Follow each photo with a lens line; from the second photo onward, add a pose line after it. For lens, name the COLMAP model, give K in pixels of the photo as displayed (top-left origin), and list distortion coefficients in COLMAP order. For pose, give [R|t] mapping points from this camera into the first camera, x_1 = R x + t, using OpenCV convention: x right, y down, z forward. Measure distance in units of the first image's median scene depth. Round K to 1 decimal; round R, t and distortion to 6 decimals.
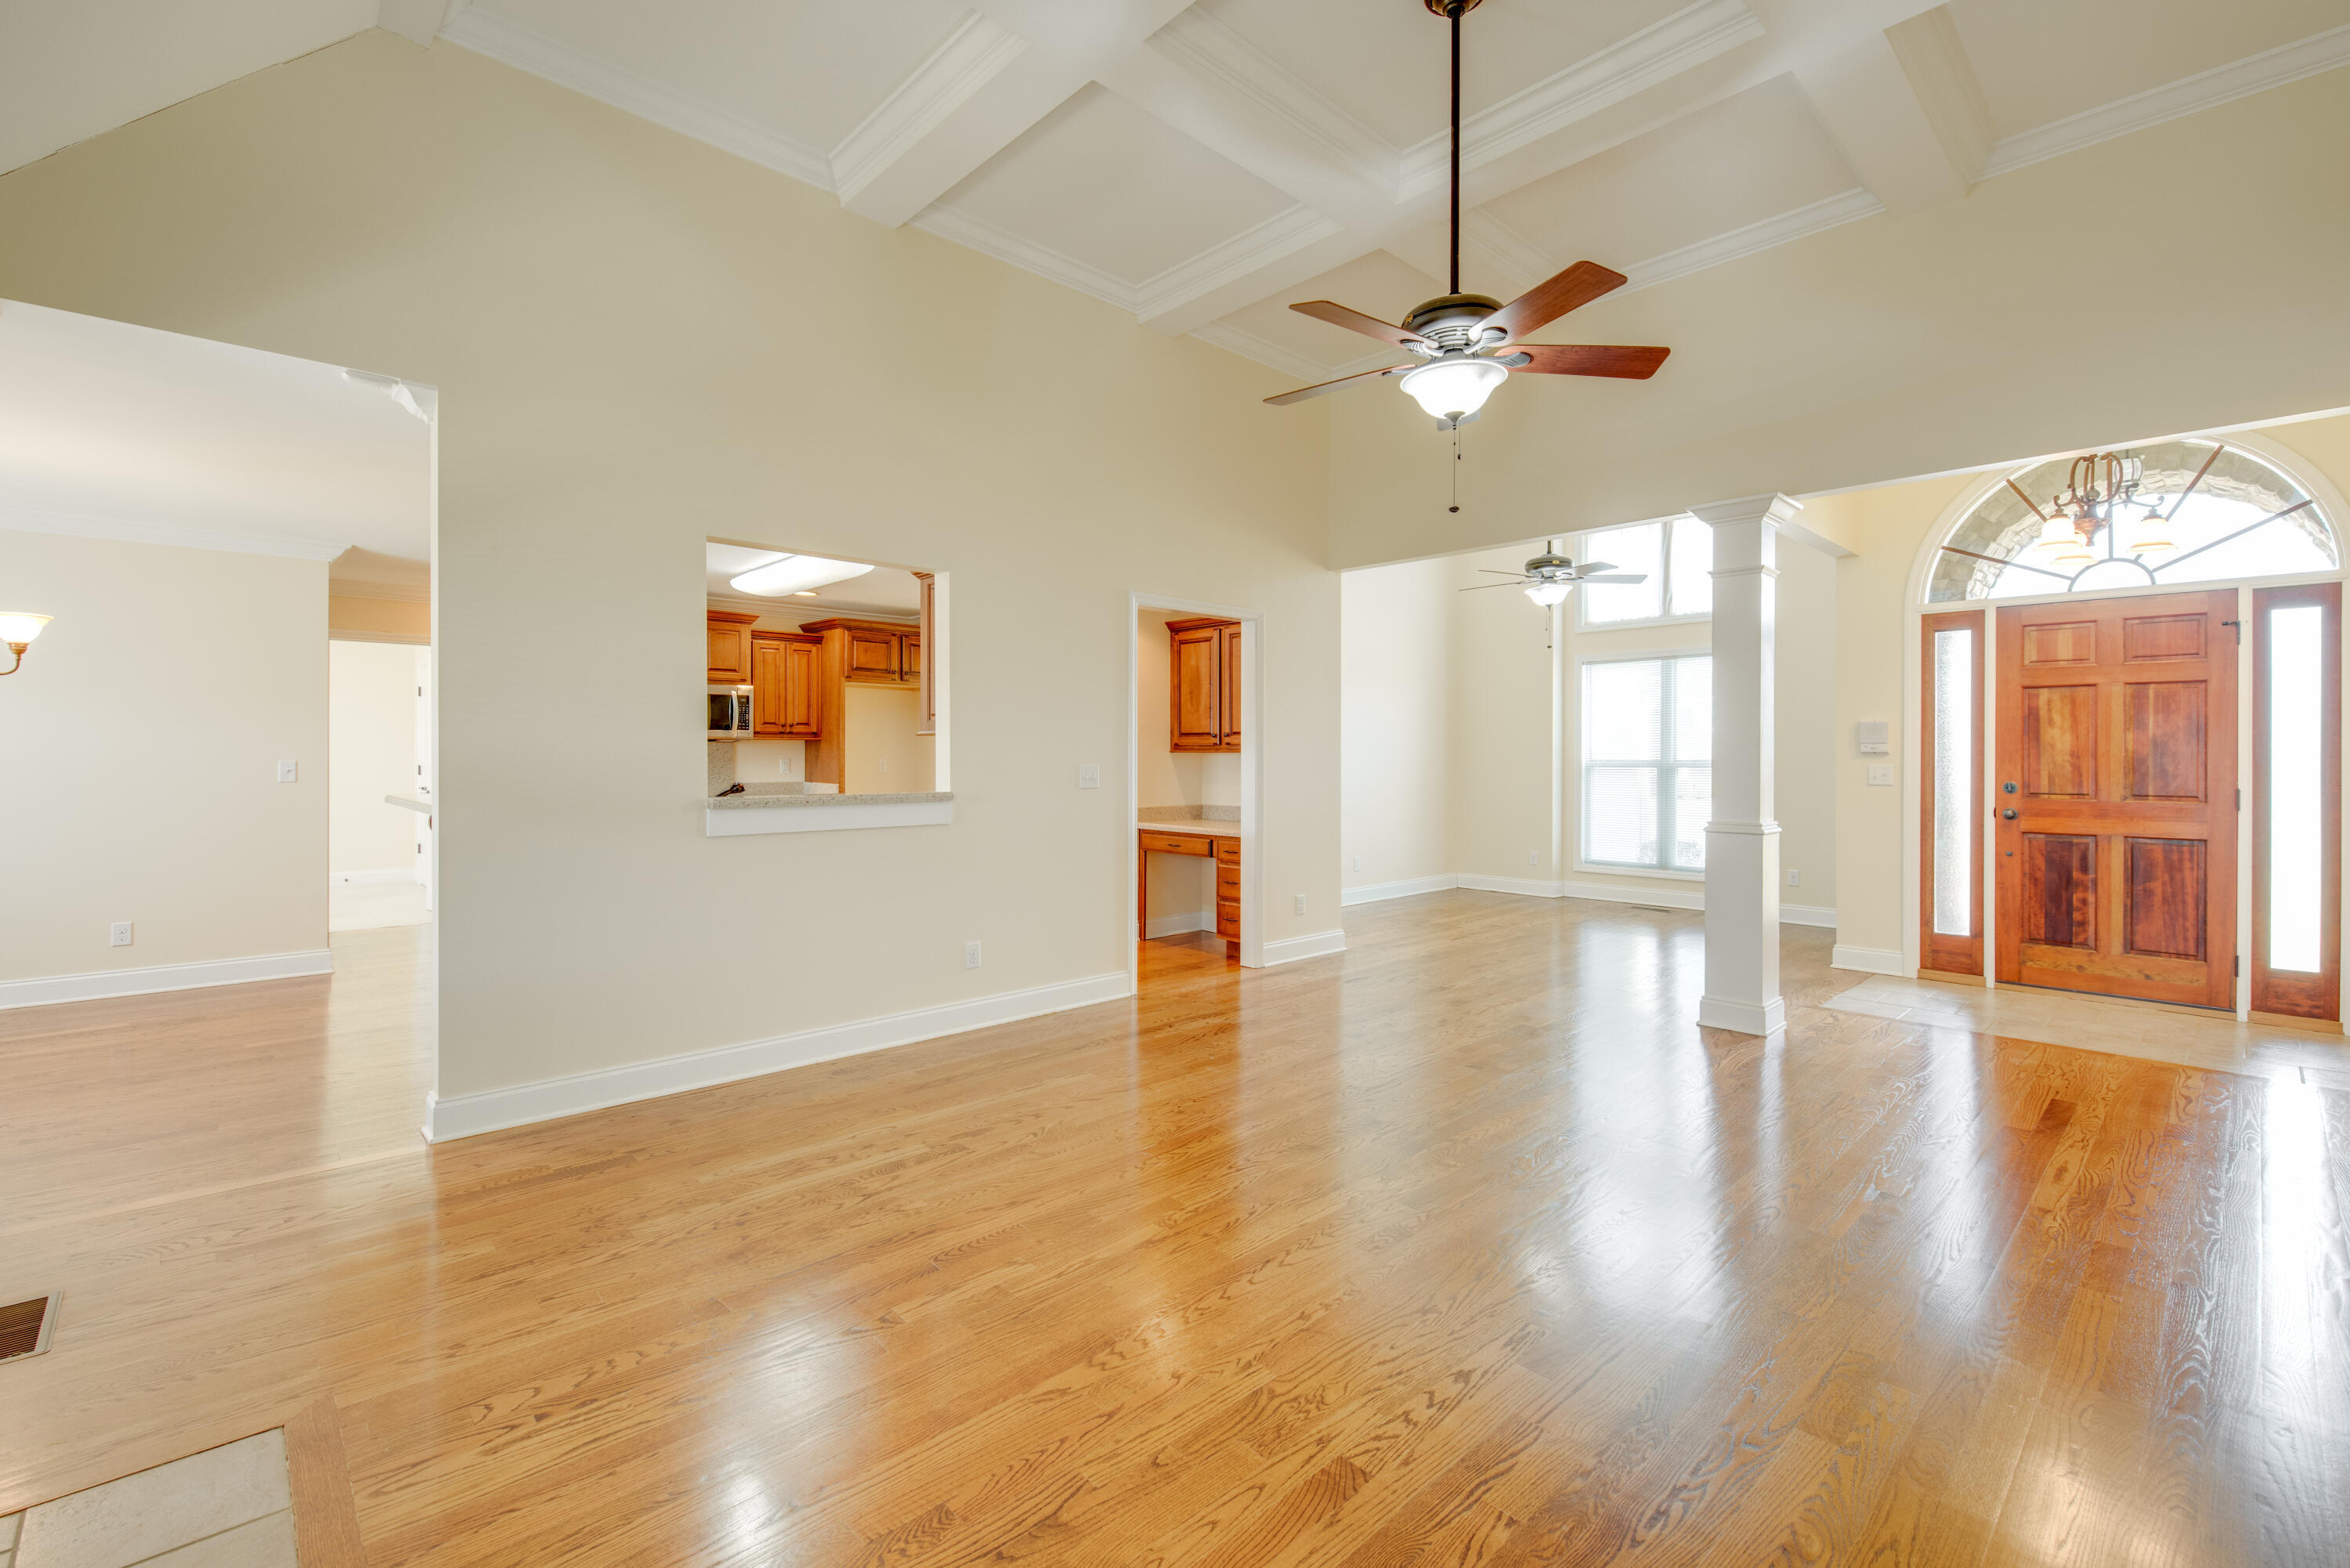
lens RADIAL K [[1033.7, 0, 1173.8], [0, 1033.7, 759.1], [0, 0, 1]] dist [0.000289, 0.000003]
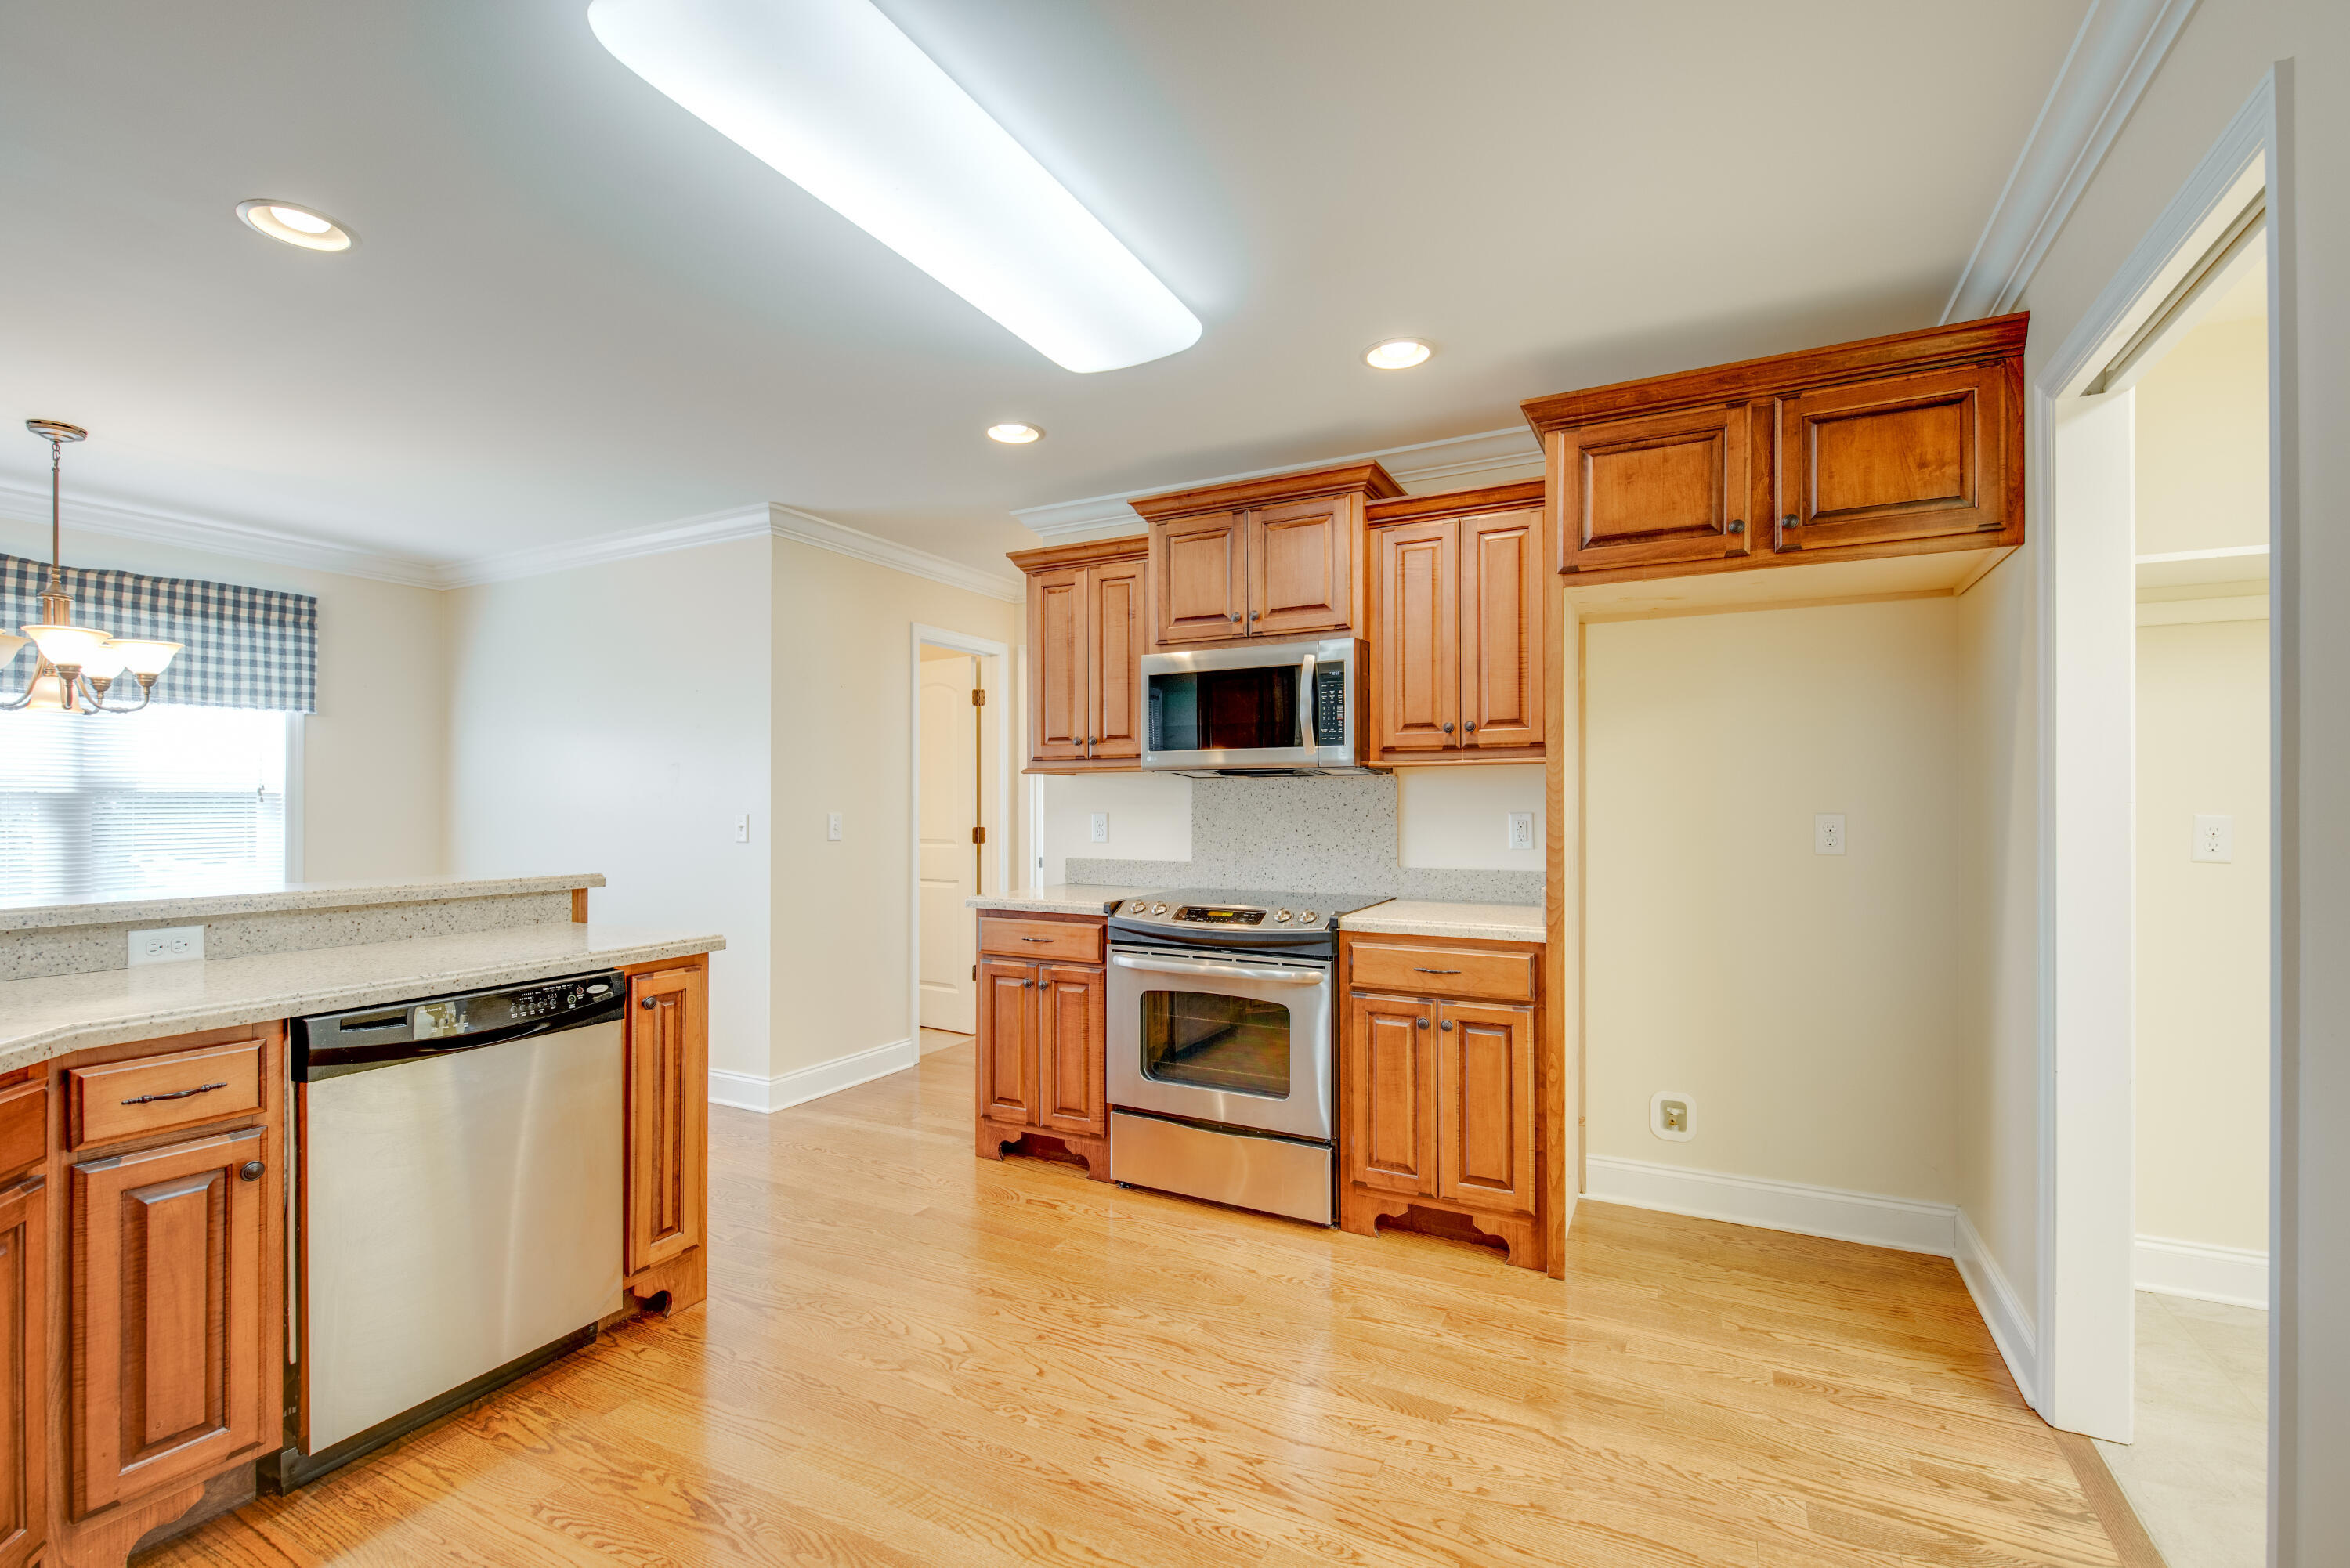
lens RADIAL K [[1015.0, 0, 1175.0], [0, 1015.0, 784.0], [0, 0, 1]] dist [0.016386, -0.000011]
pose [[0.300921, -0.018284, -0.953474, -0.041733], [-0.000634, 0.999812, -0.019372, -0.004077], [0.953649, 0.006434, 0.300853, 0.779427]]
